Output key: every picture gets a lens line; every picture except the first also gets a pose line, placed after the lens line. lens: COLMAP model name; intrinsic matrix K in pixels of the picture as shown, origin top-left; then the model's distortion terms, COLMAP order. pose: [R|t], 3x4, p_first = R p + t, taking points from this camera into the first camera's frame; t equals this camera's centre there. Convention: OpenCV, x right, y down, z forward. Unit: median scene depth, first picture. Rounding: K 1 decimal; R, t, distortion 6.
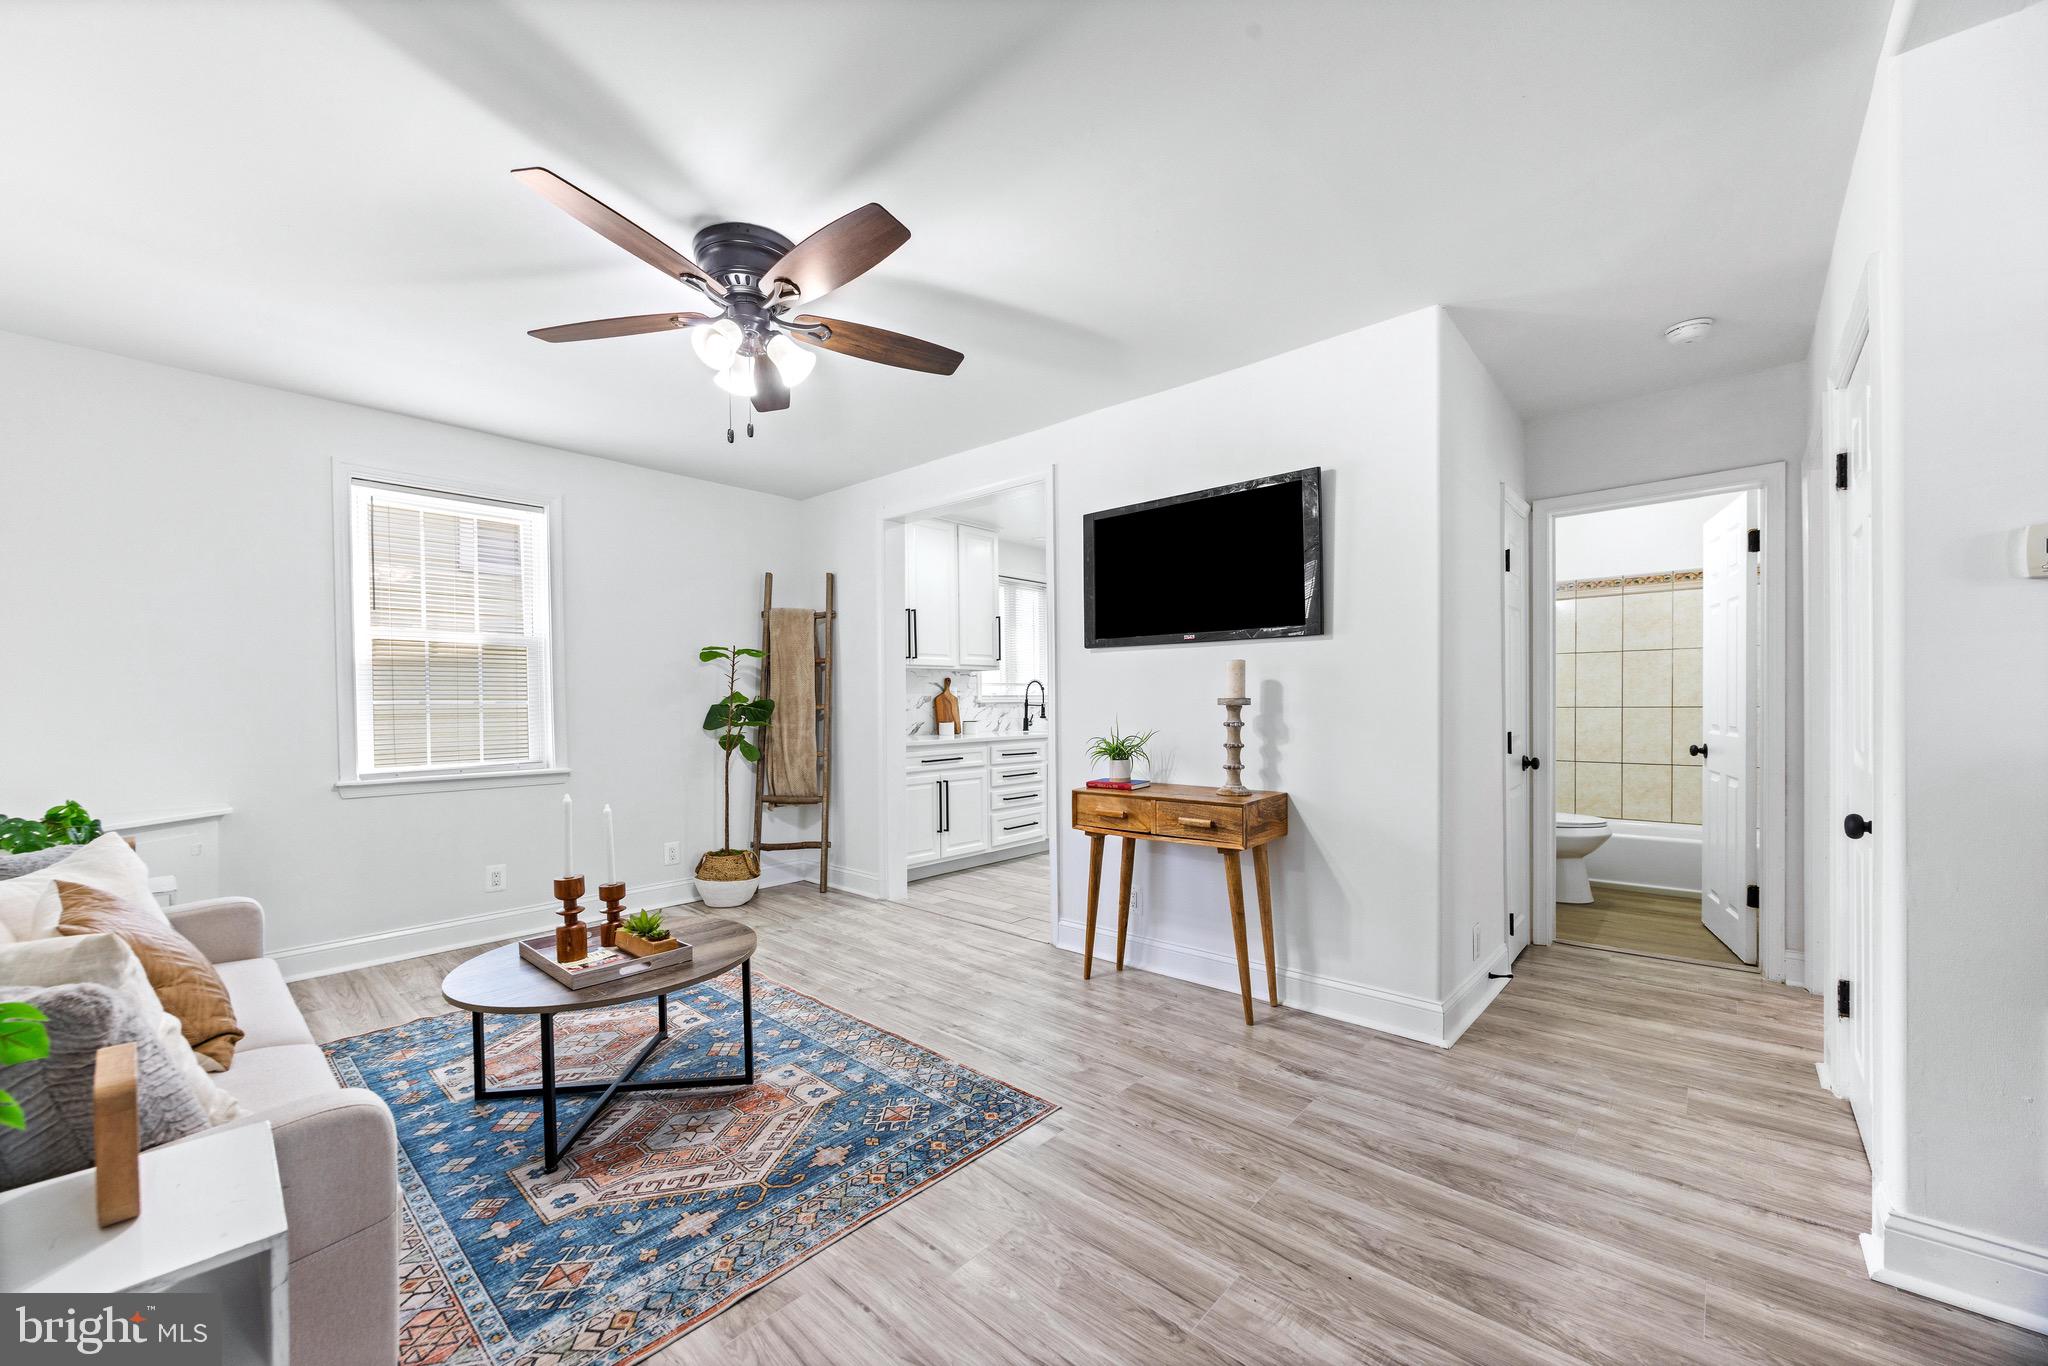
lens RADIAL K [[779.8, 0, 1010.7], [0, 779.8, 724.2], [0, 0, 1]] dist [-0.001969, -0.000379]
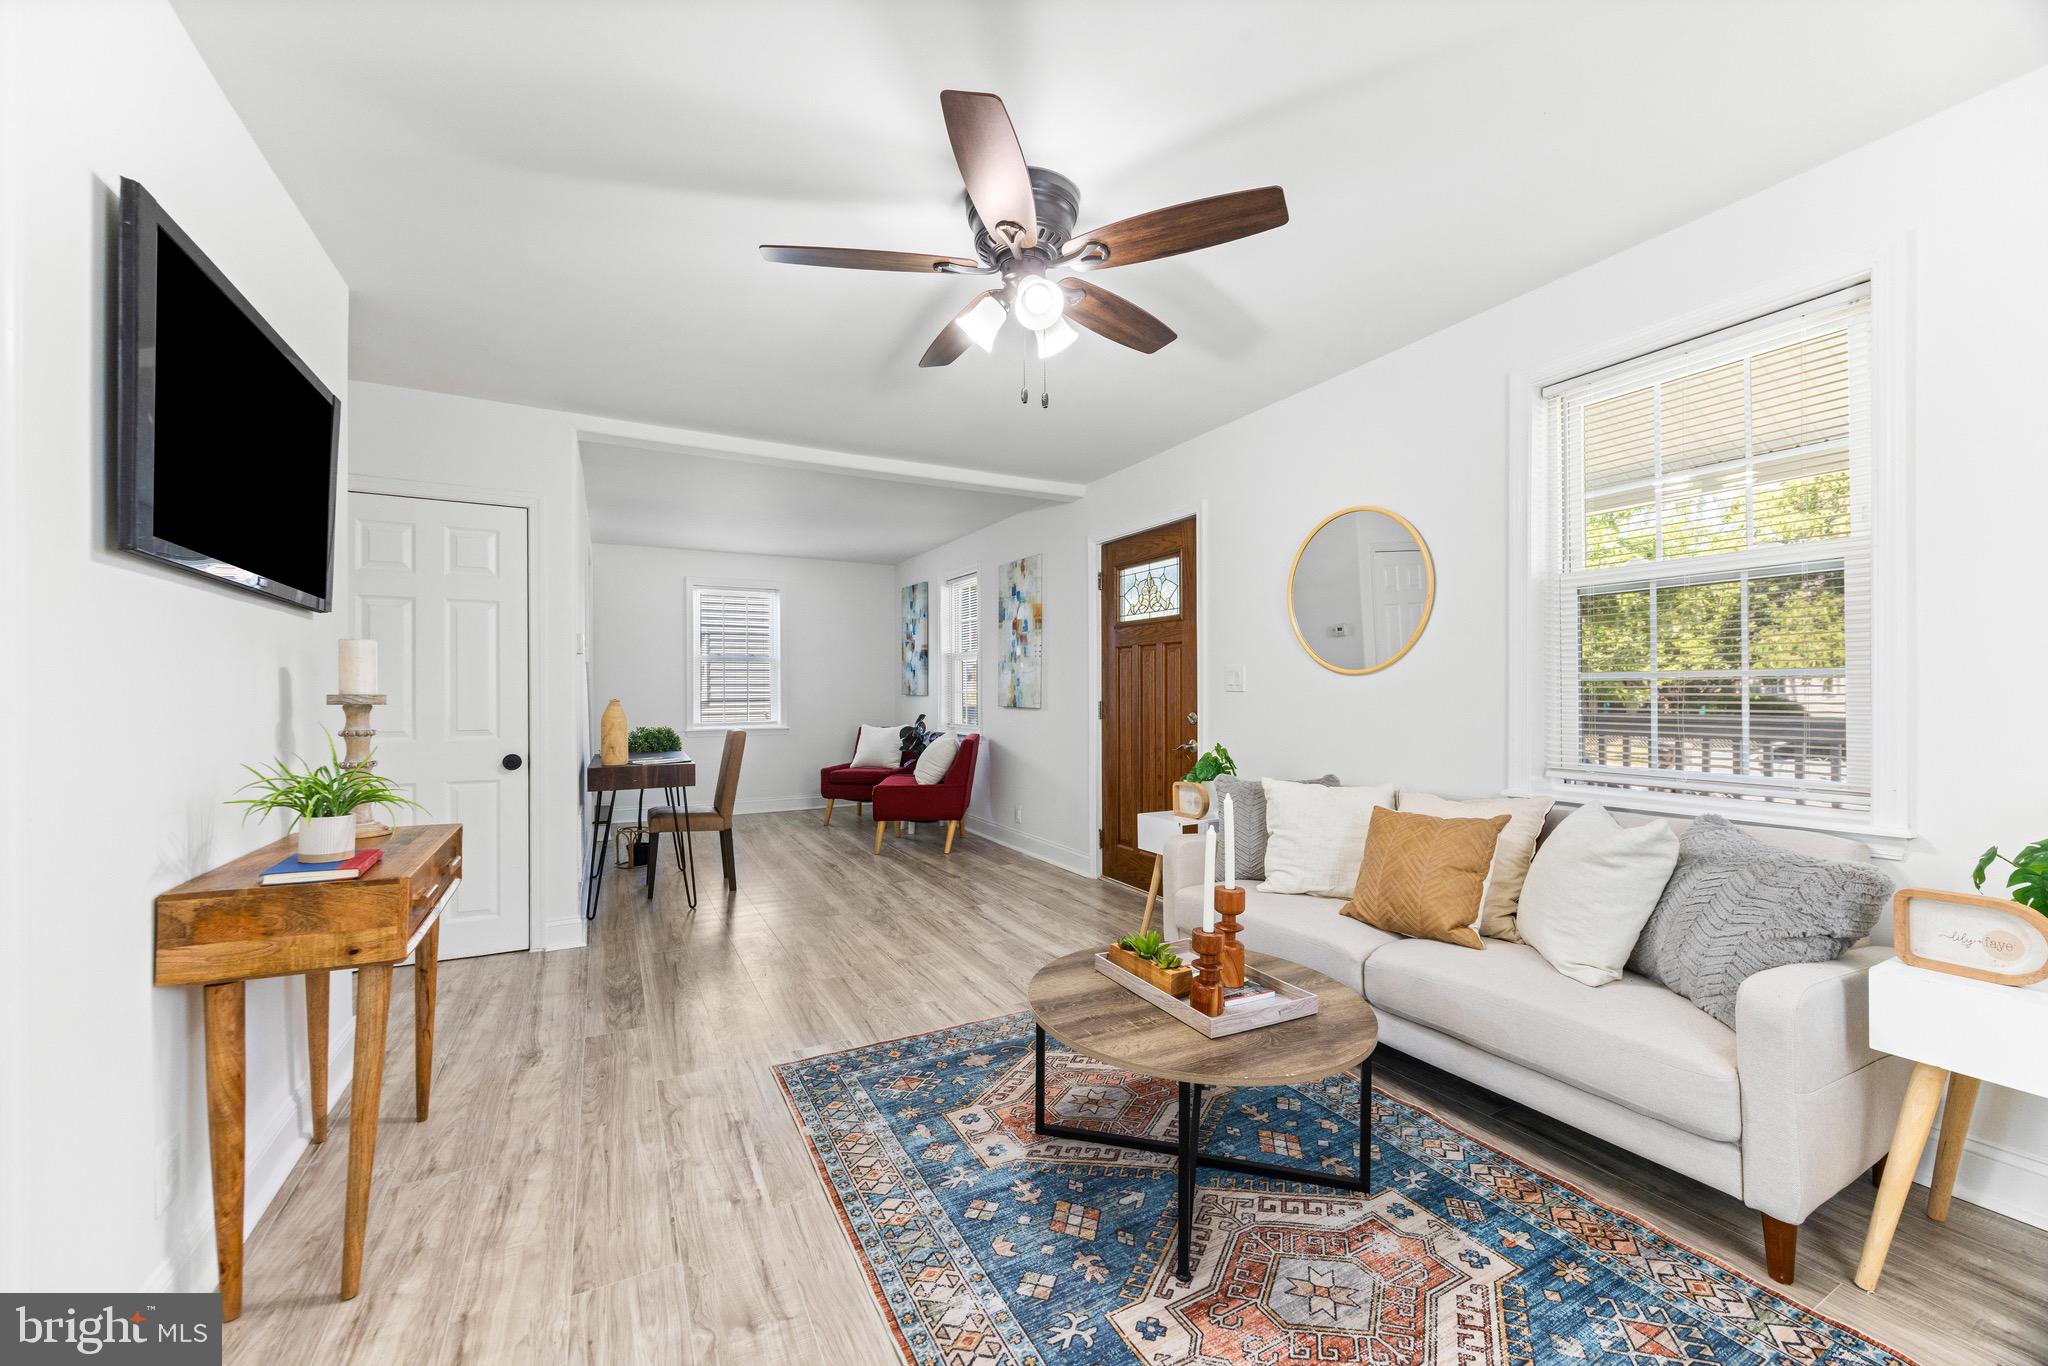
lens RADIAL K [[779.8, 0, 1019.1], [0, 779.8, 697.8], [0, 0, 1]] dist [-0.001969, -0.000379]
pose [[-0.939287, 0.011049, 0.342956, -0.491138], [0.021946, 0.999369, 0.027910, -0.037341], [-0.342431, 0.033742, -0.938937, 1.439597]]
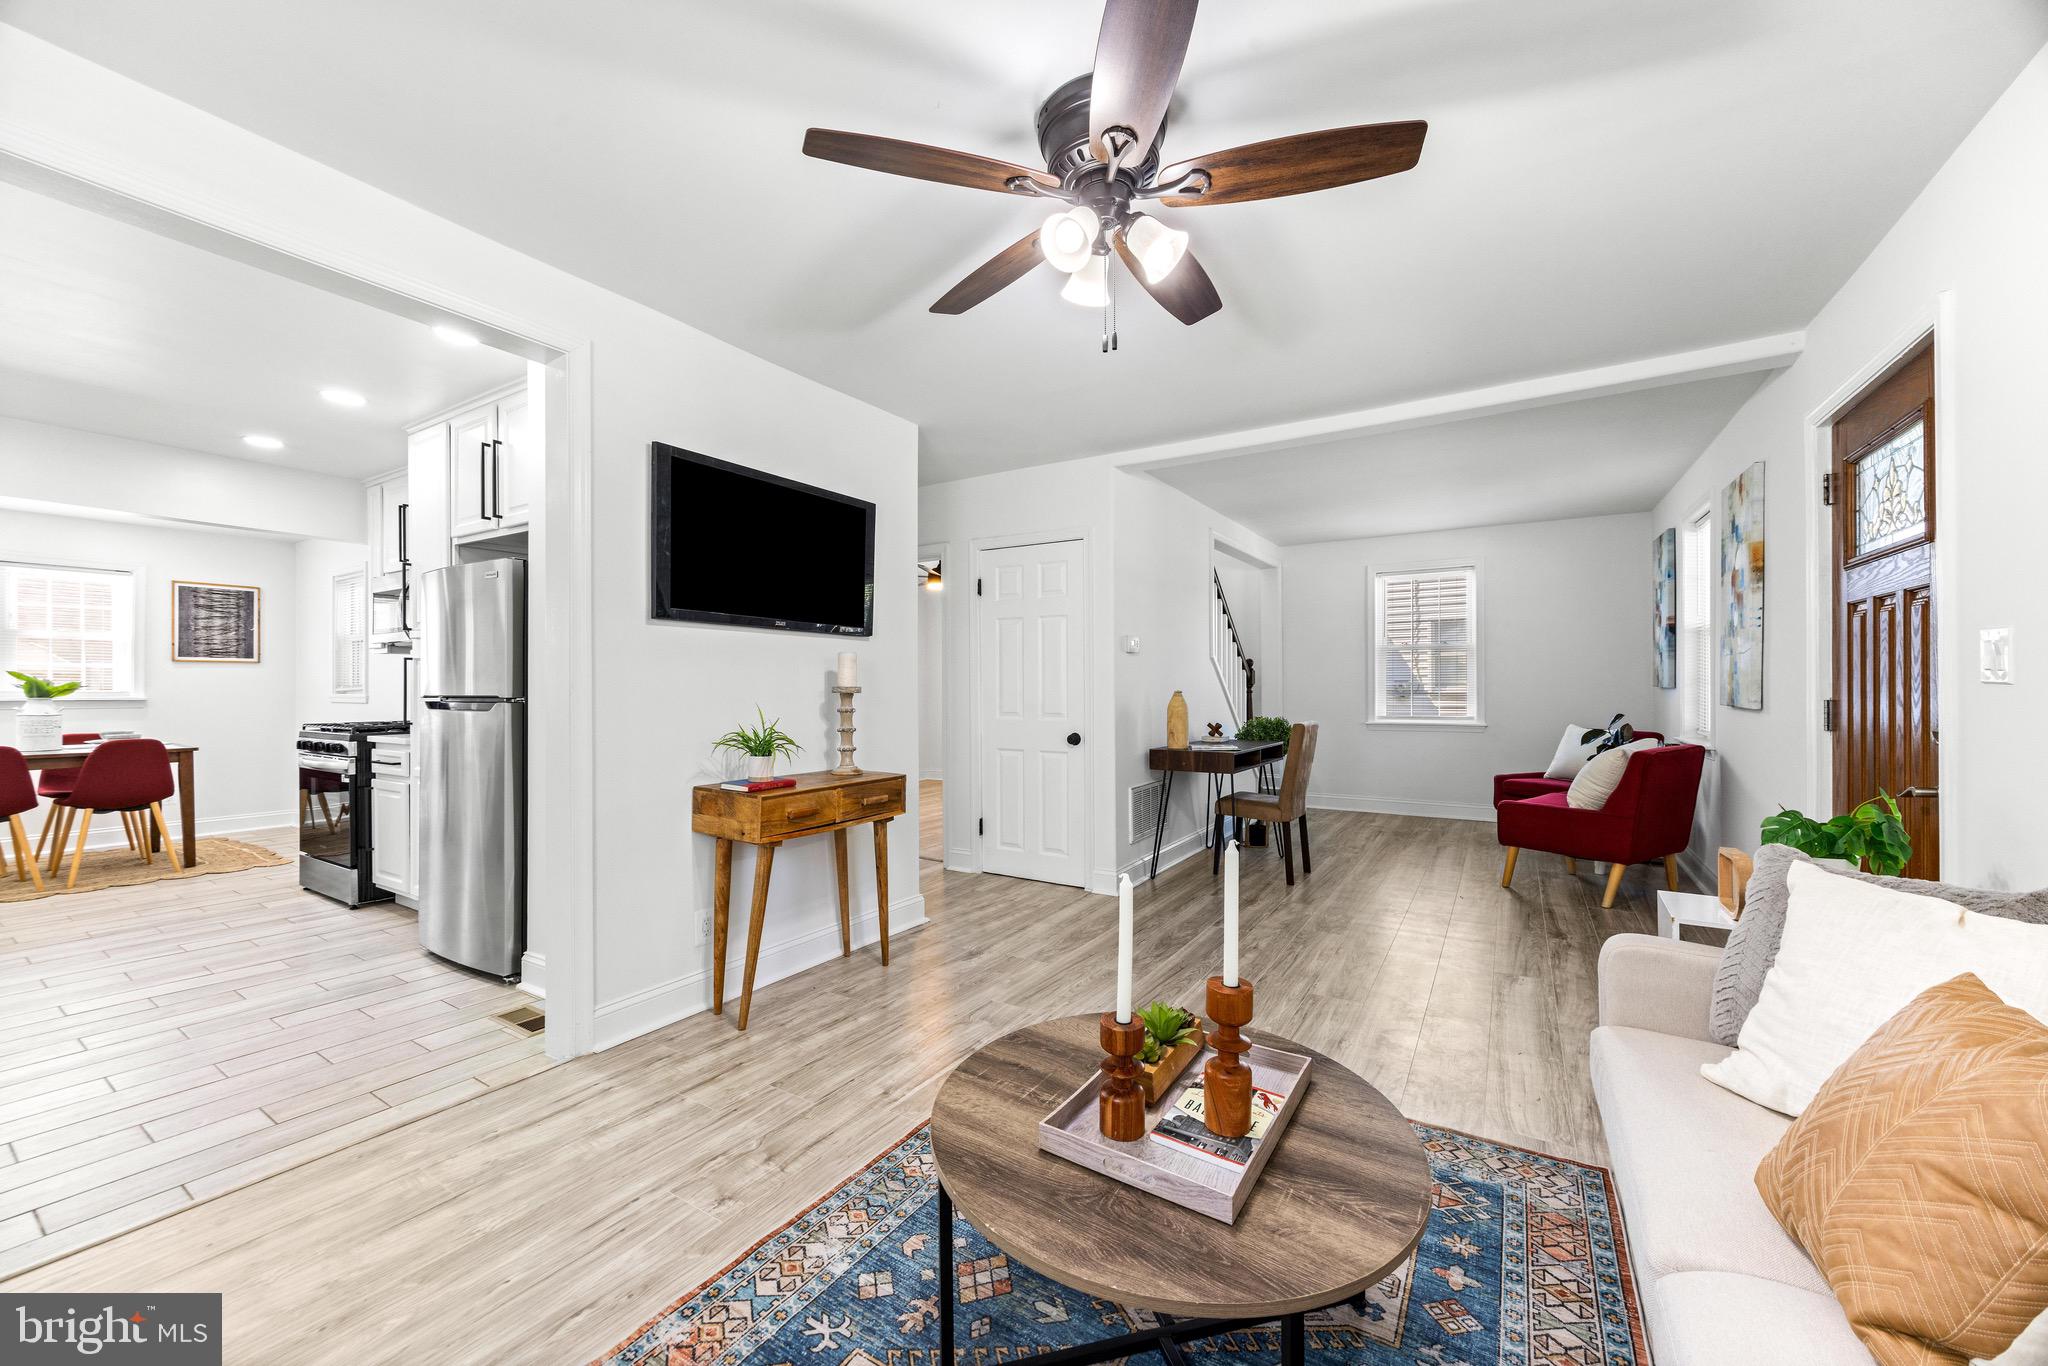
lens RADIAL K [[779.8, 0, 1023.0], [0, 779.8, 686.9], [0, 0, 1]] dist [-0.001969, -0.000379]
pose [[-0.169799, 0.009690, 0.985431, -0.845507], [0.029381, 0.999557, -0.004766, -0.019795], [-0.985041, 0.028144, -0.170008, 0.942141]]
